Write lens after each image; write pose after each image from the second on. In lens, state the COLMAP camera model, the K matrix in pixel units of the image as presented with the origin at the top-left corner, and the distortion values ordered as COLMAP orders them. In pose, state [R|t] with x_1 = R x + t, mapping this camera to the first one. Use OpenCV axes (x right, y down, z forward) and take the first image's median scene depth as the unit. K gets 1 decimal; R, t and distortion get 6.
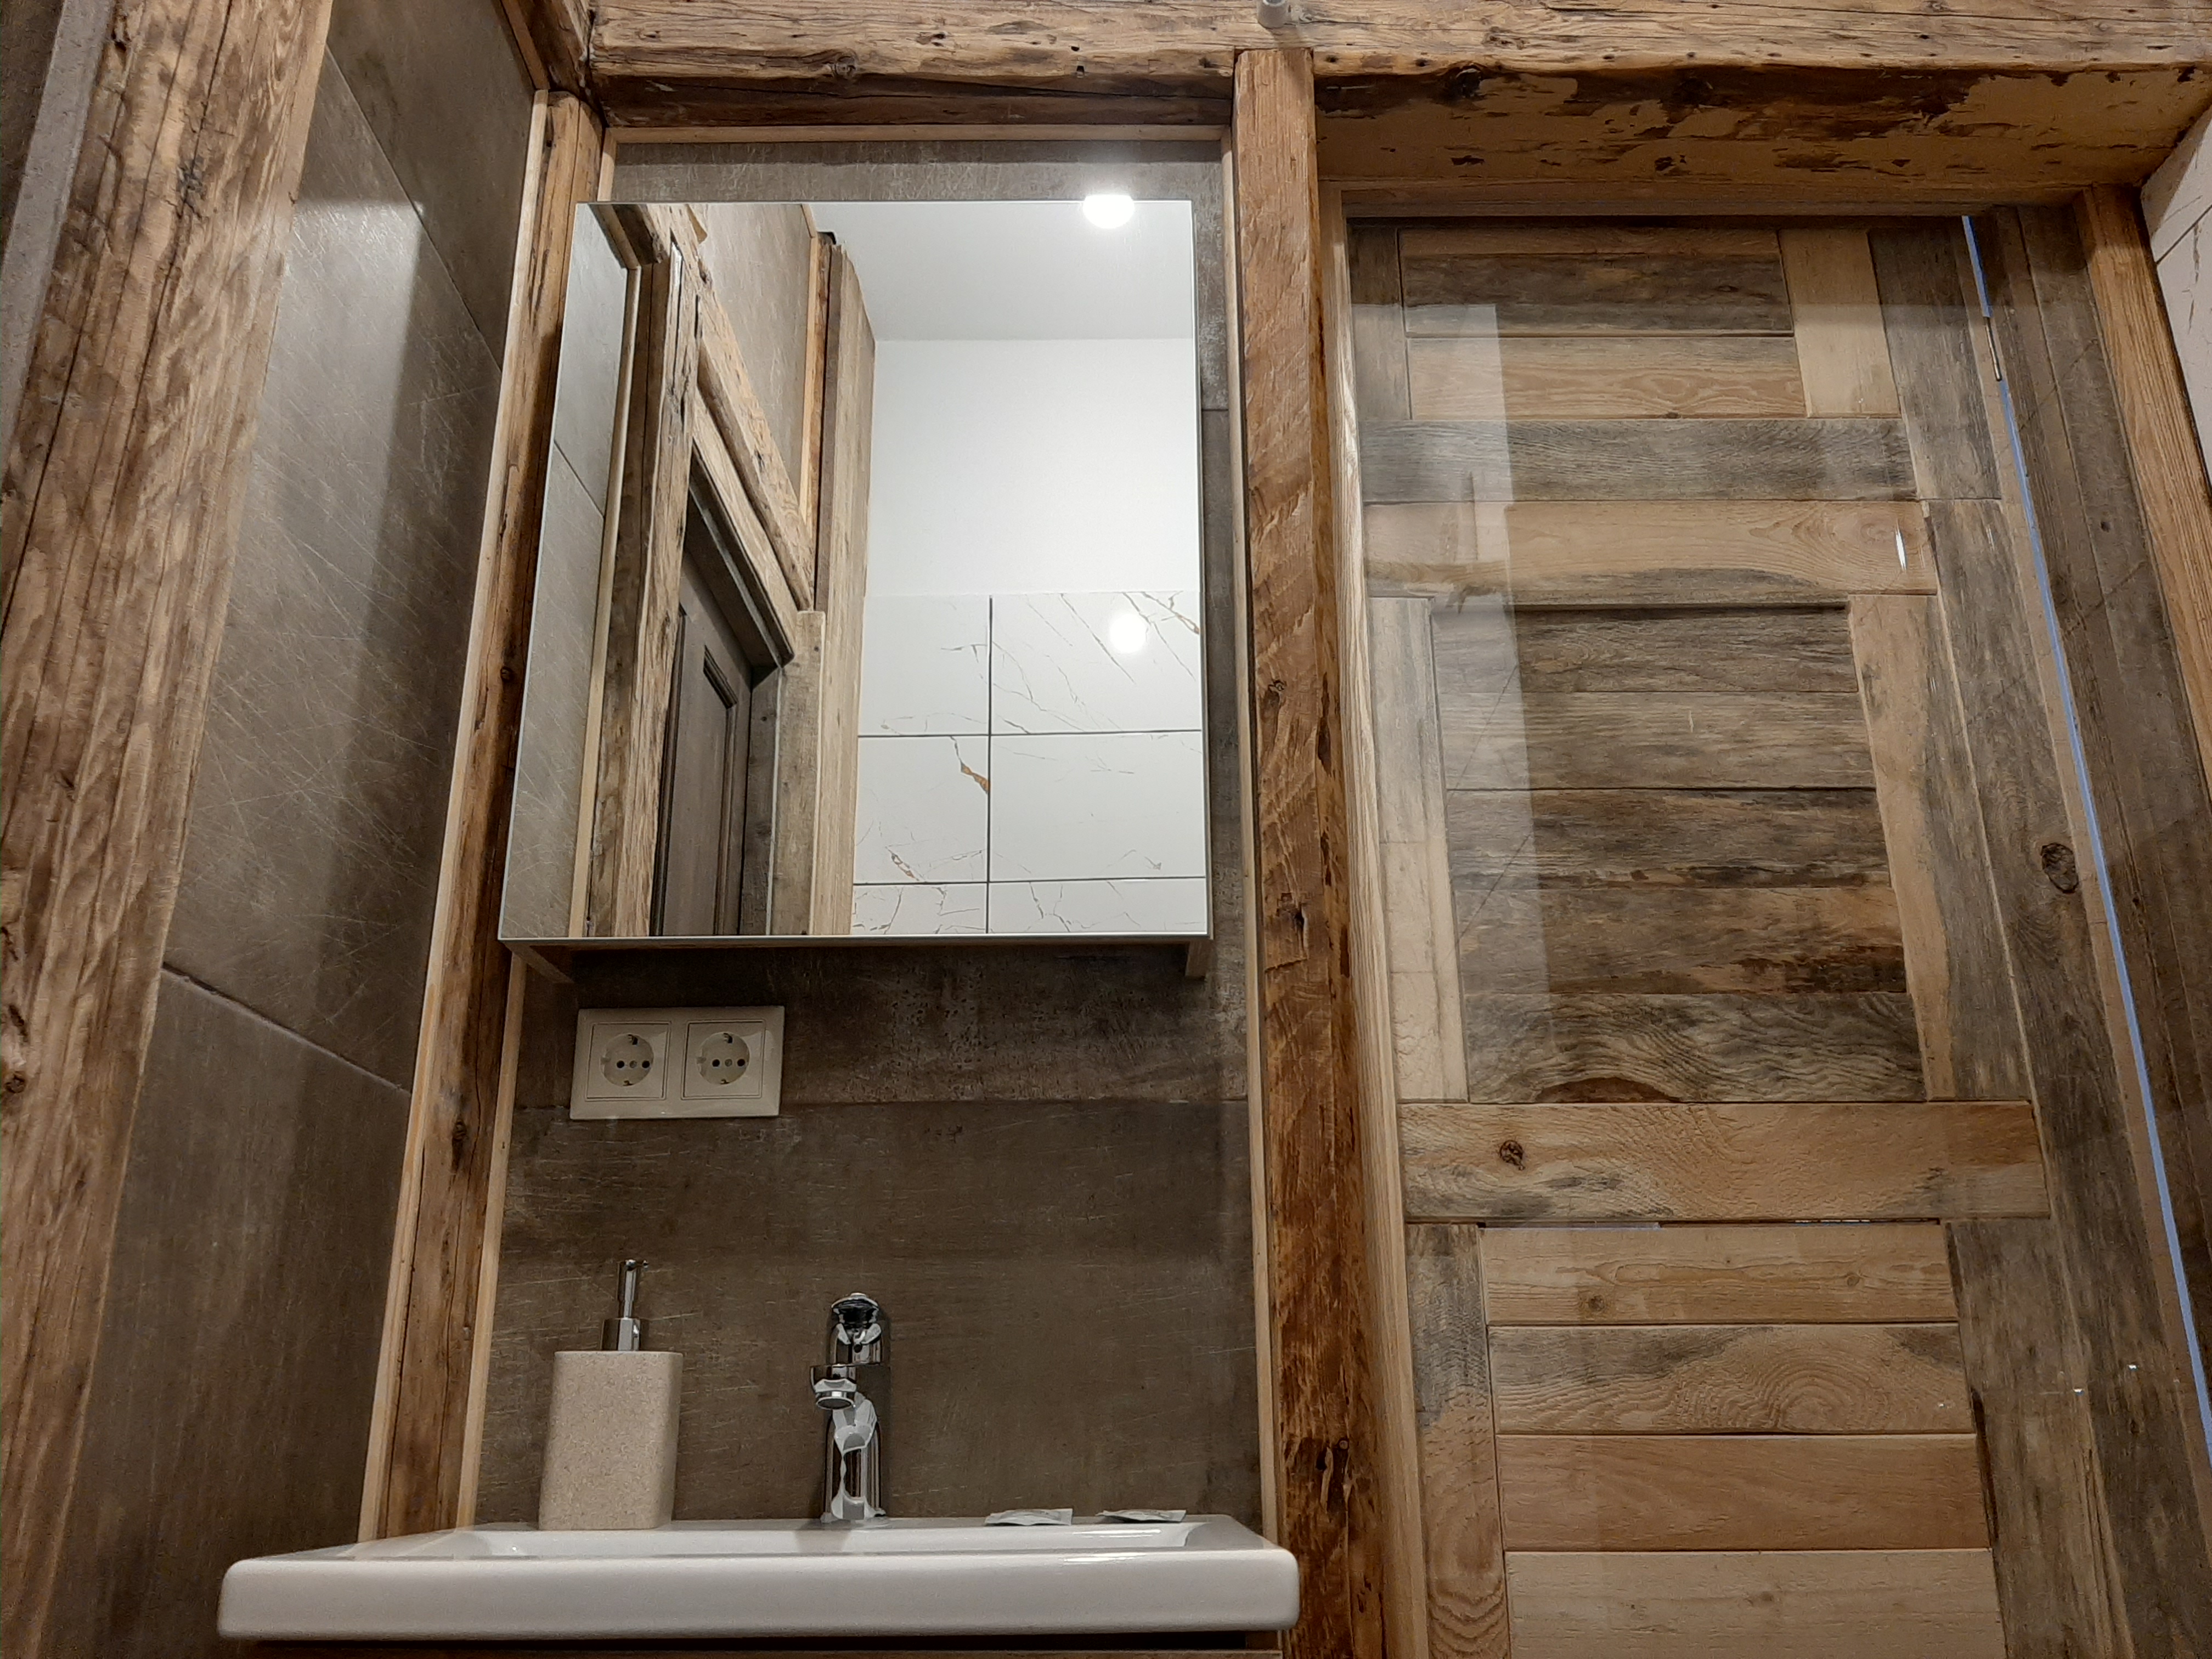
lens RADIAL K [[1767.7, 0, 1113.0], [0, 1767.7, 828.7], [0, 0, 1]] dist [0.030153, -0.049329]
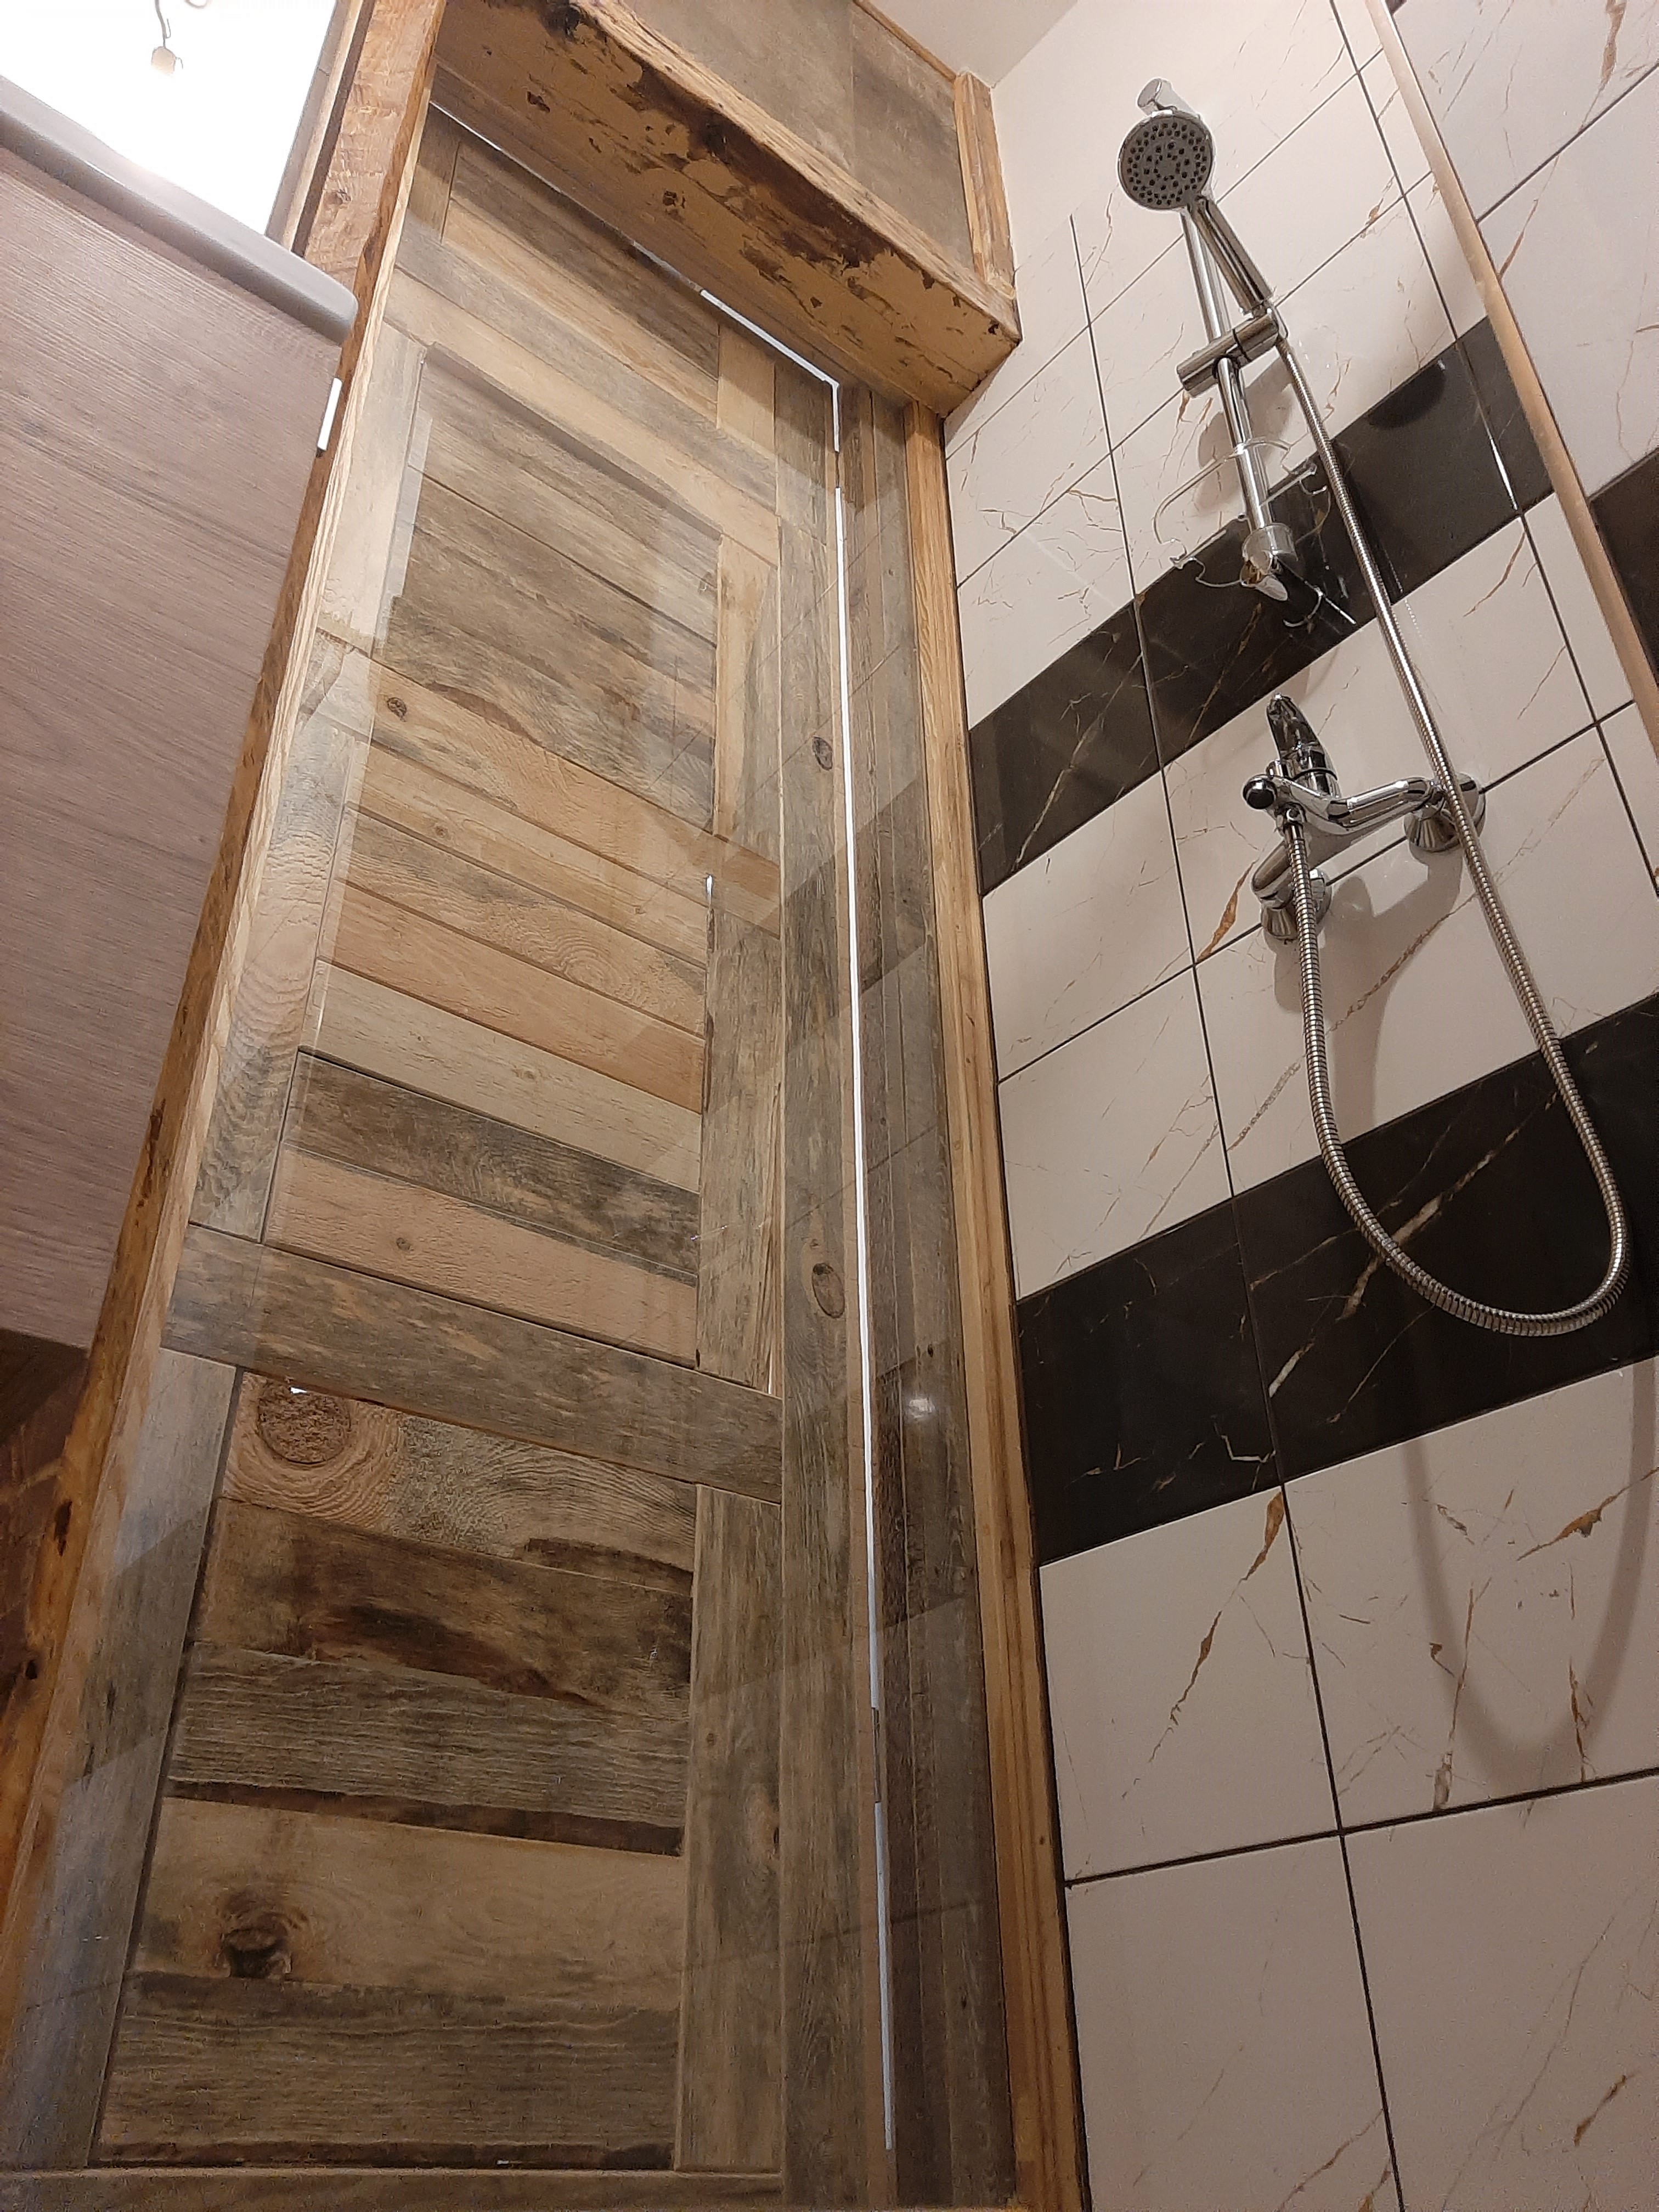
lens RADIAL K [[1767.7, 0, 833.2], [0, 1767.7, 1107.7], [0, 0, 1]] dist [0.030153, -0.049329]
pose [[0.785341, 0.336641, 0.519530, -0.049595], [-0.191645, 0.930201, -0.313047, 0.694380], [-0.588652, 0.146283, 0.795041, 0.002387]]
